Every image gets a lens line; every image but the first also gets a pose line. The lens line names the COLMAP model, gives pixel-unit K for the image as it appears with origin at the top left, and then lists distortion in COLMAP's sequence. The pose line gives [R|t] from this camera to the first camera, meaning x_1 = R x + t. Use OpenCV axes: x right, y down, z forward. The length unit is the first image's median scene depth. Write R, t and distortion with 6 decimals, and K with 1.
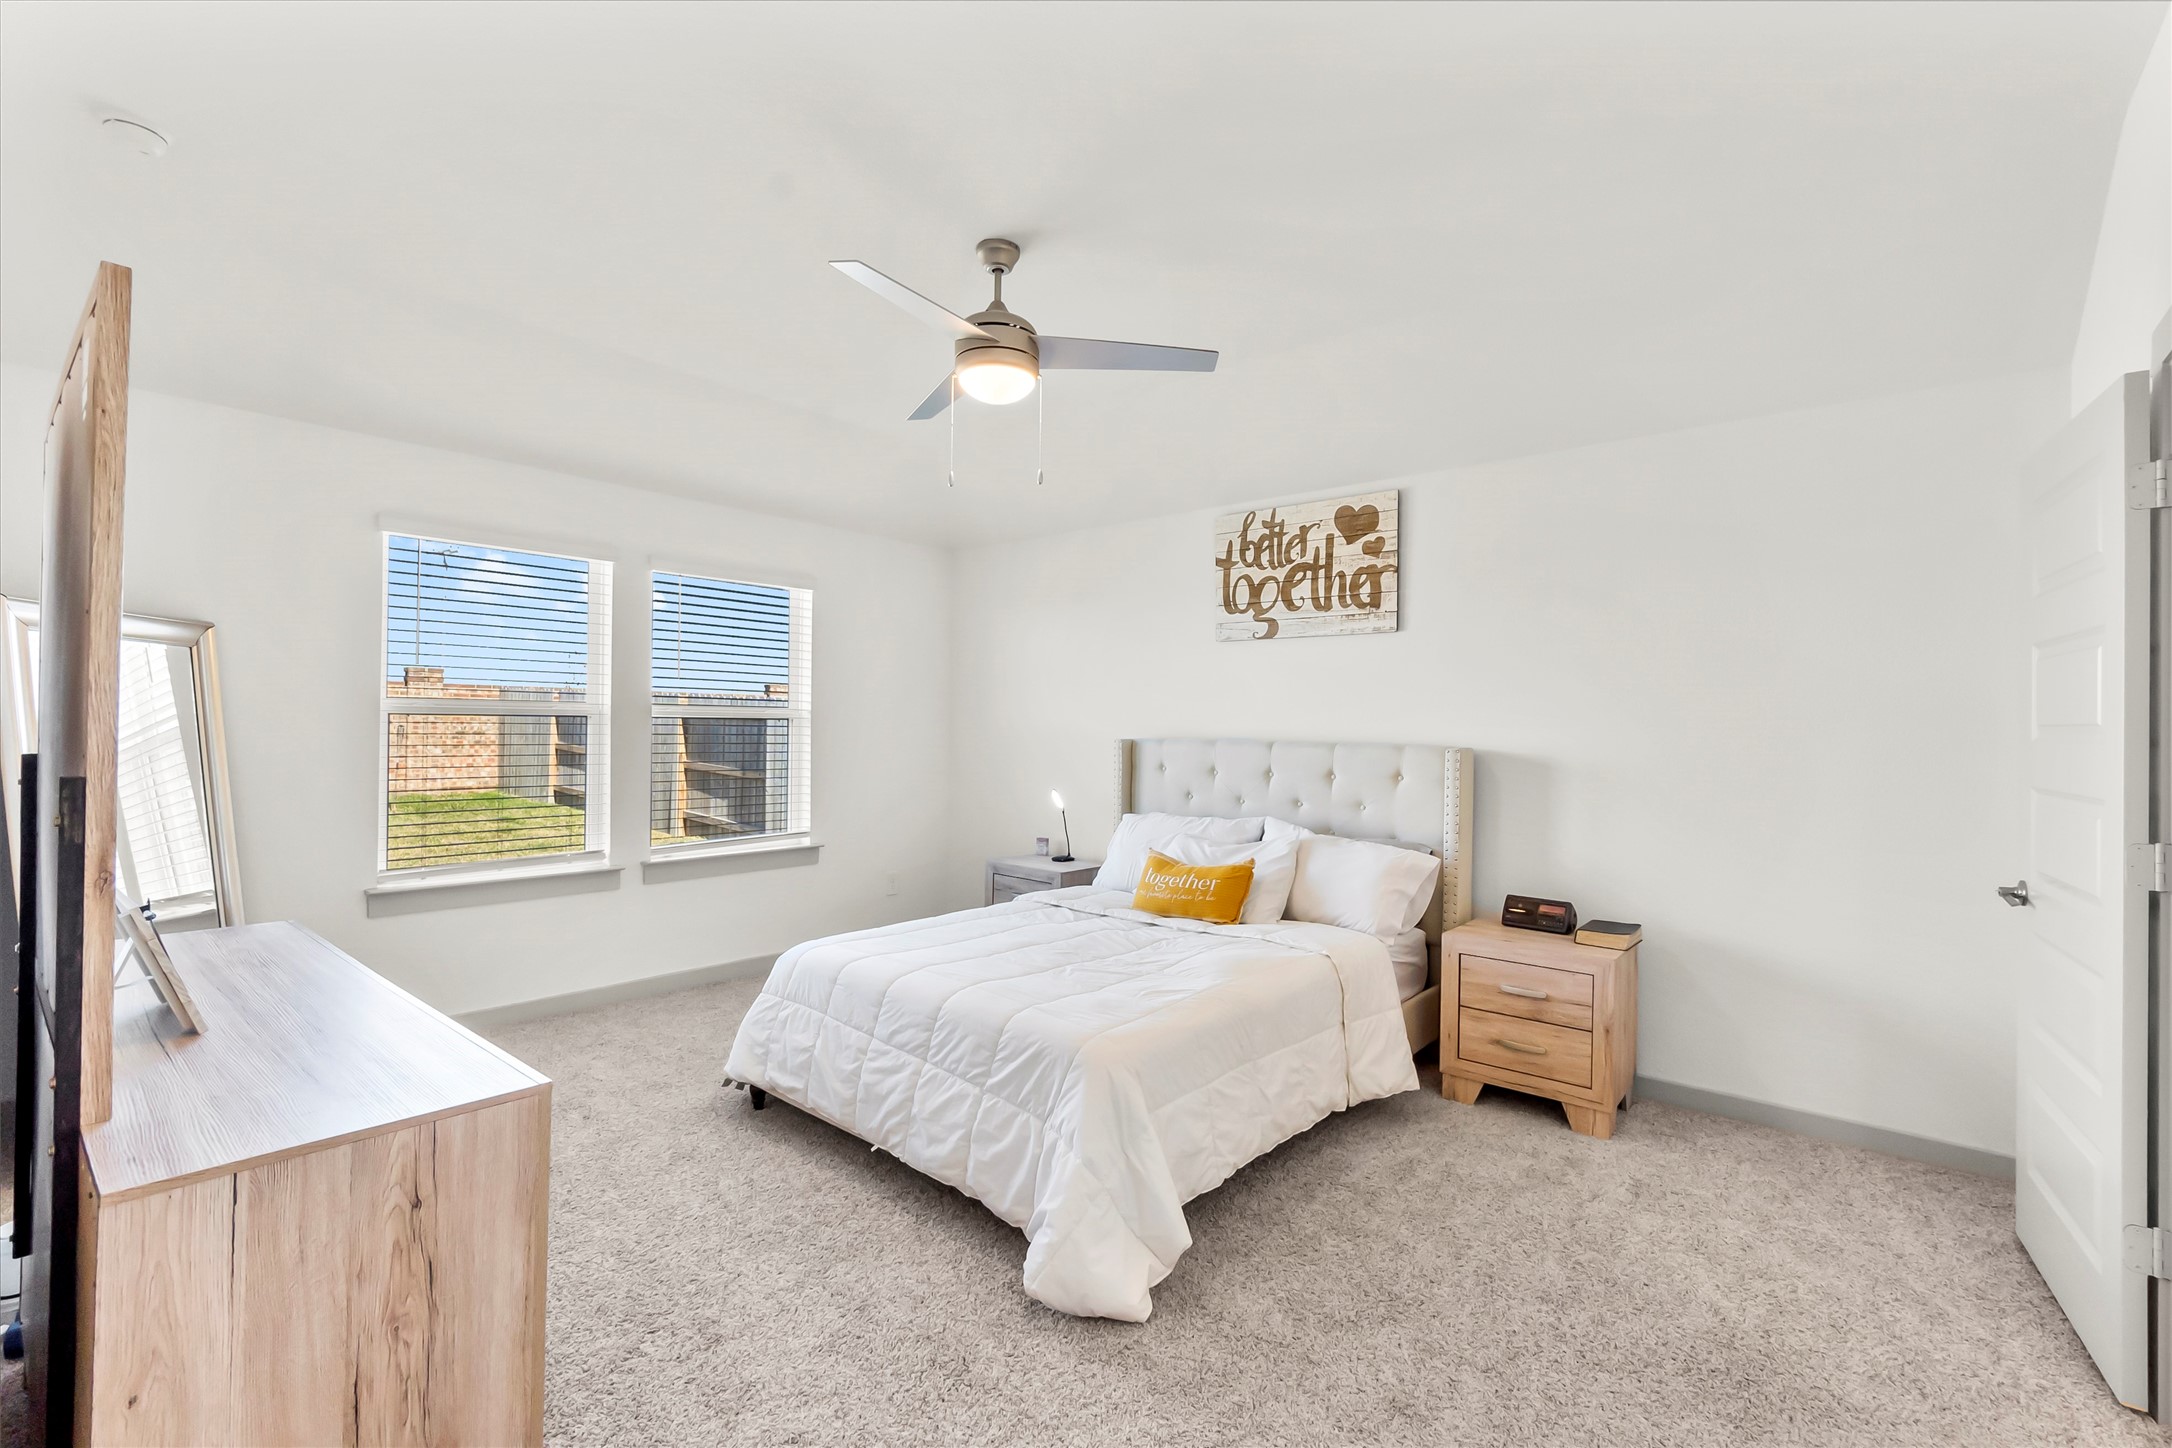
lens RADIAL K [[943.1, 0, 1070.9], [0, 943.1, 717.4], [0, 0, 1]] dist [-0.004318, 0.001029]
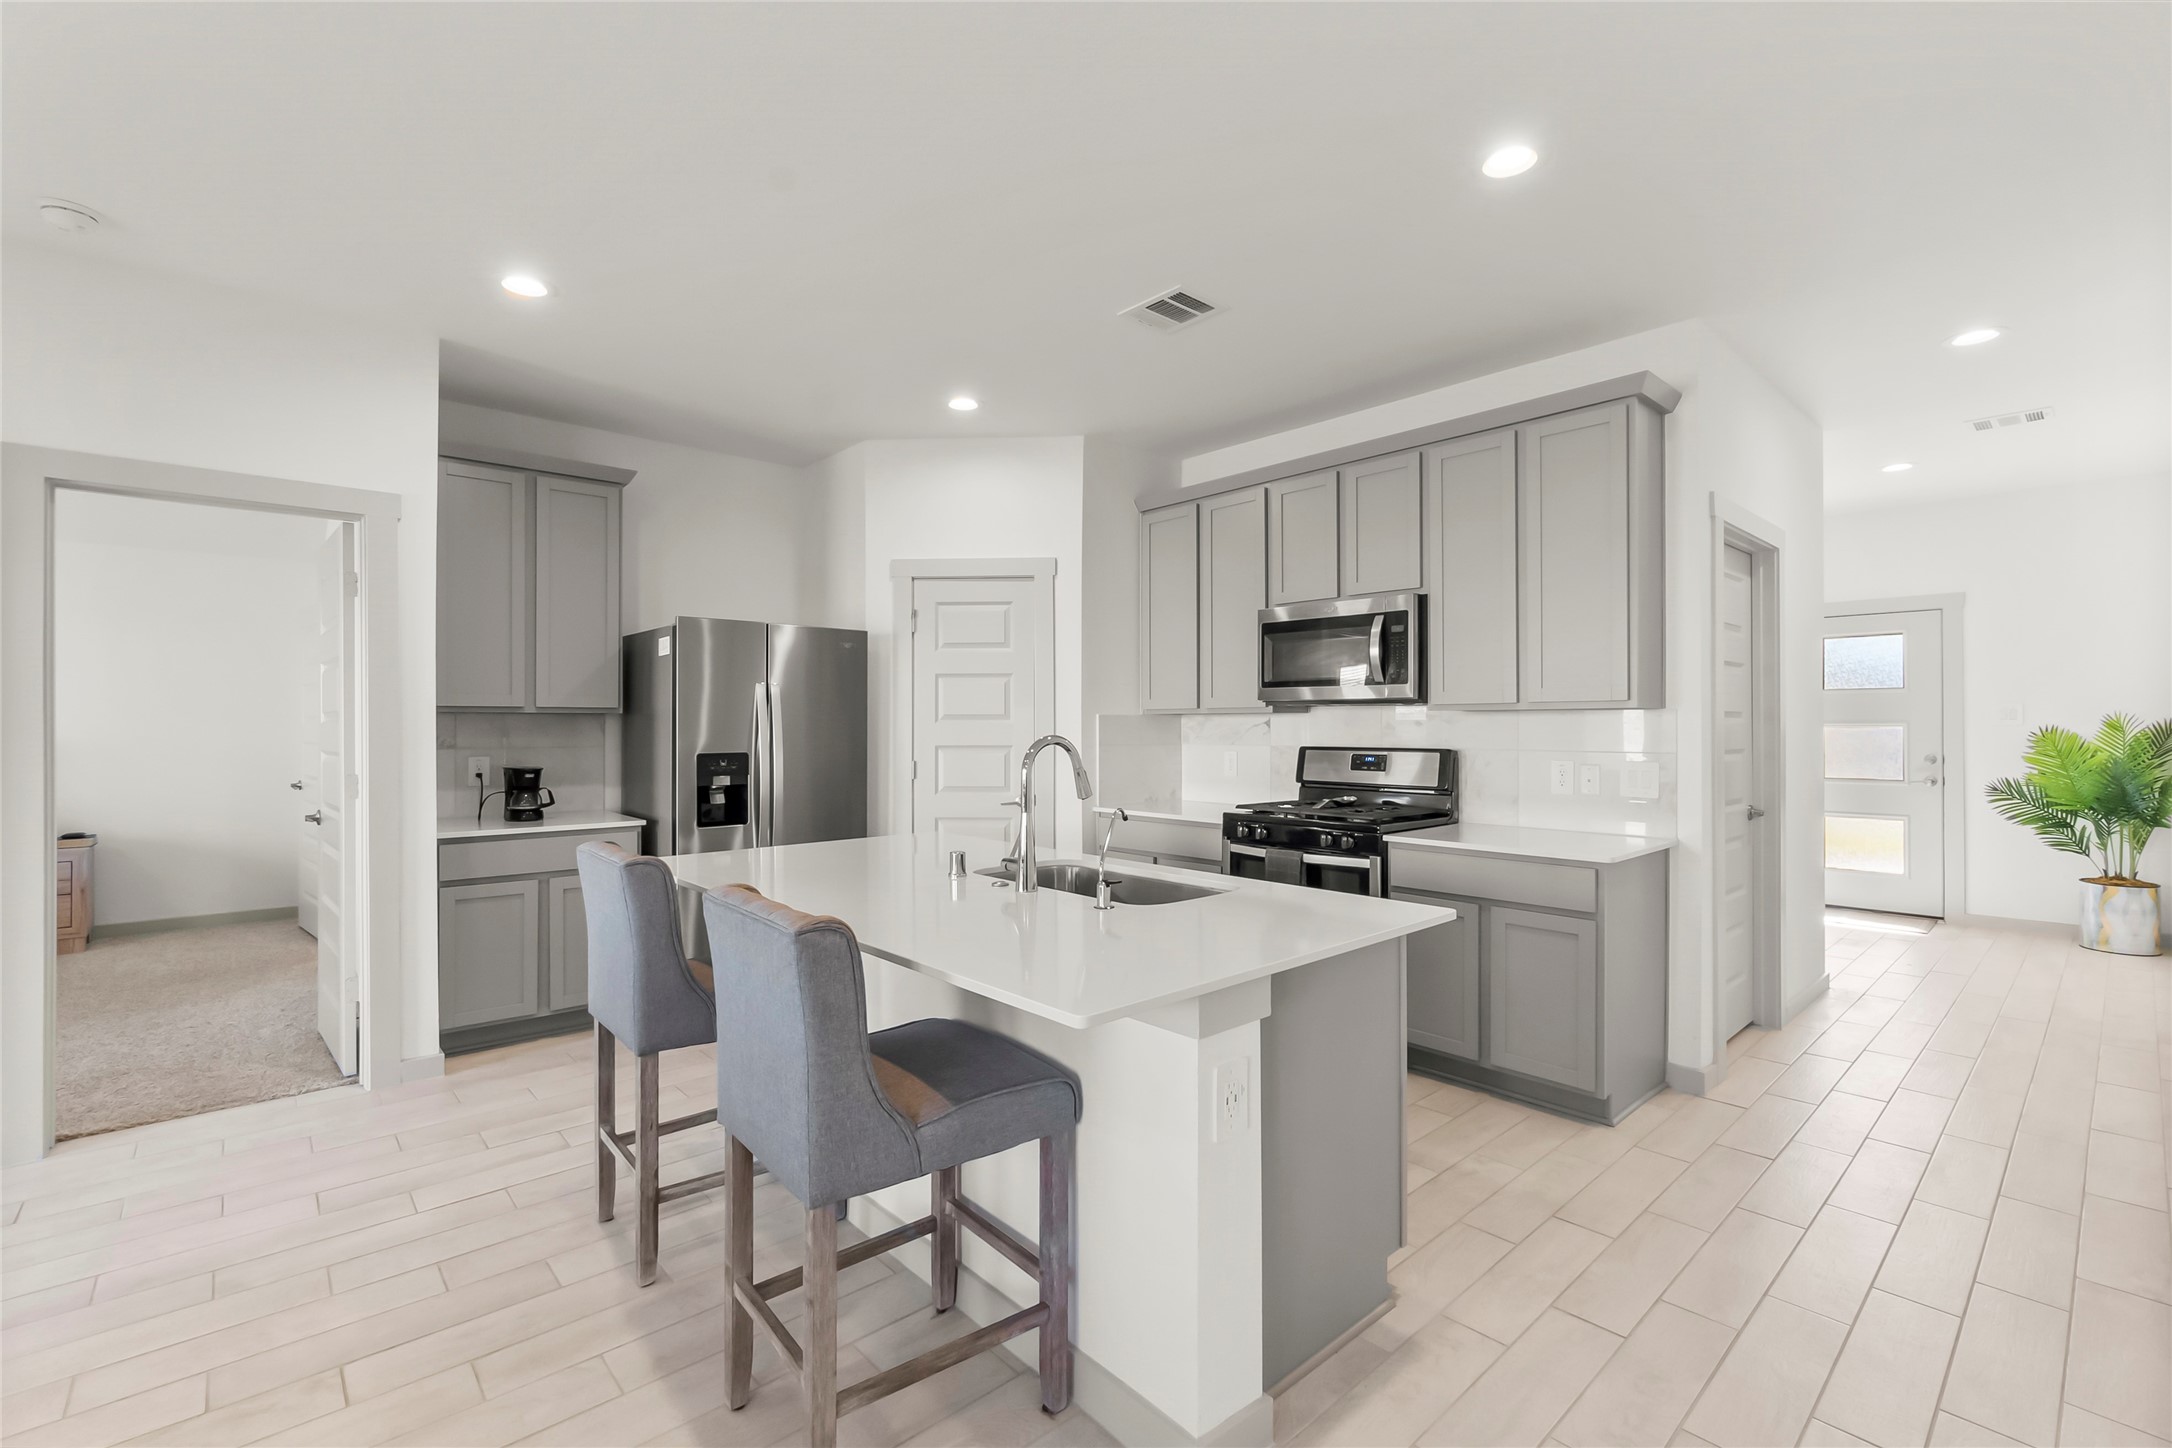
lens RADIAL K [[943.1, 0, 1078.9], [0, 943.1, 729.5], [0, 0, 1]] dist [-0.004318, 0.001029]
pose [[0.120515, -0.012814, 0.992629, -0.649965], [0.007300, 0.999901, 0.012021, 0.018507], [-0.992685, 0.005797, 0.120596, -0.728400]]
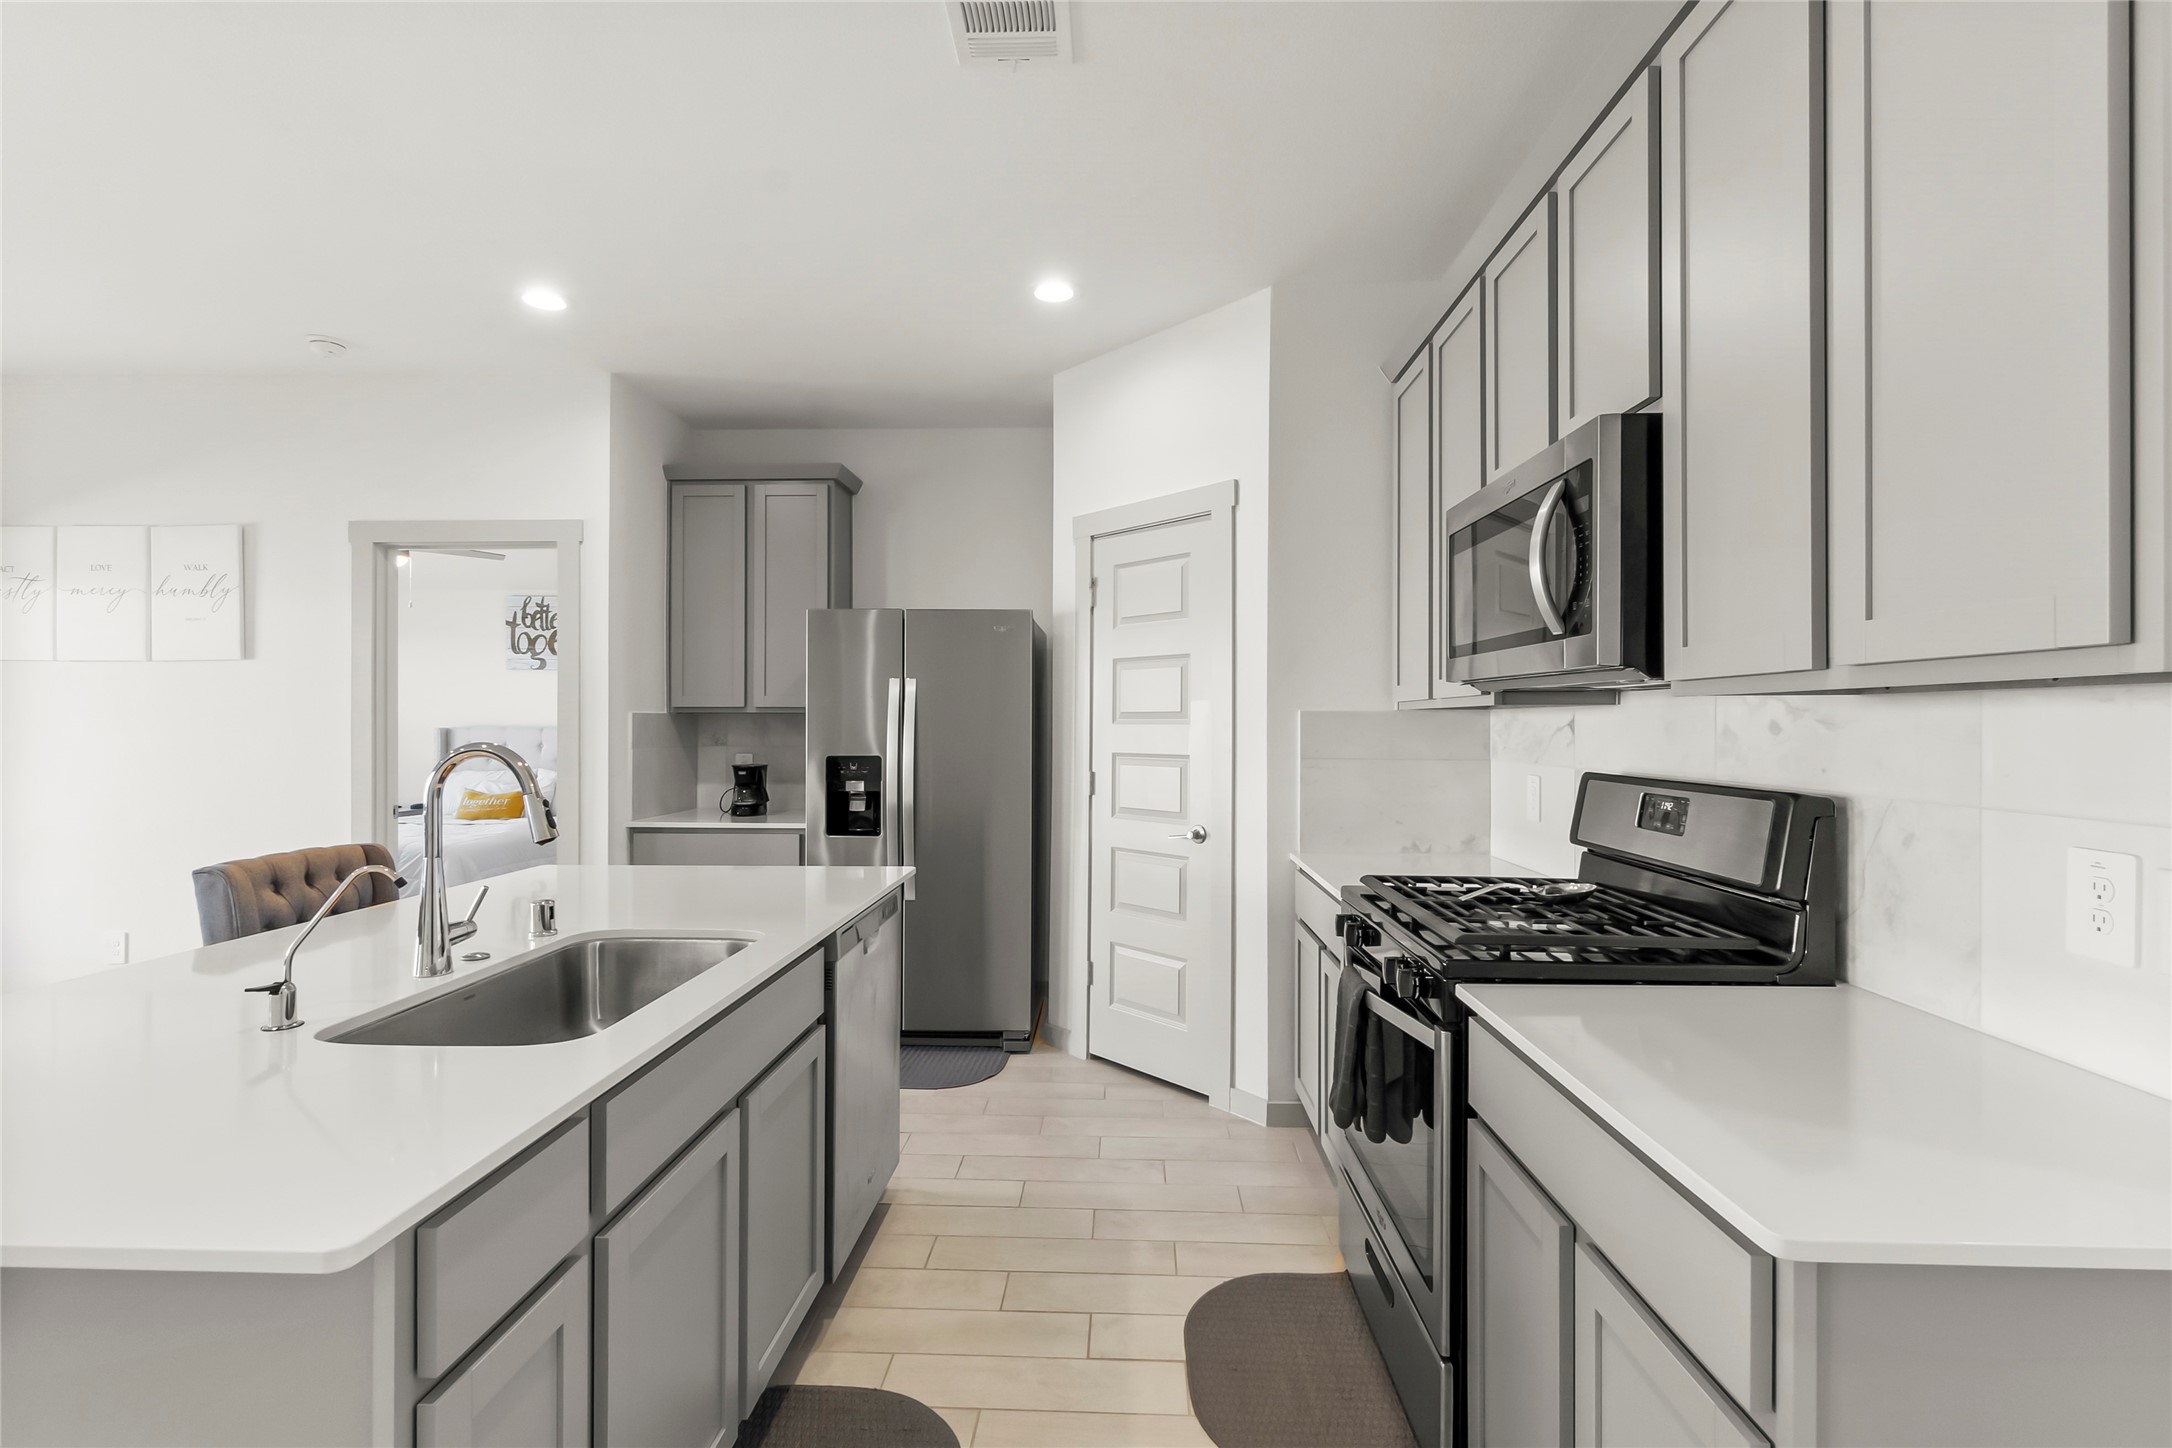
lens RADIAL K [[995.0, 0, 1083.1], [0, 995.0, 725.0], [0, 0, 1]] dist [0.003571, 0.000071]
pose [[0.779122, -0.007469, 0.626828, -0.168693], [0.006944, 0.999970, 0.003284, 0.021190], [-0.626834, 0.001794, 0.779151, -1.091225]]
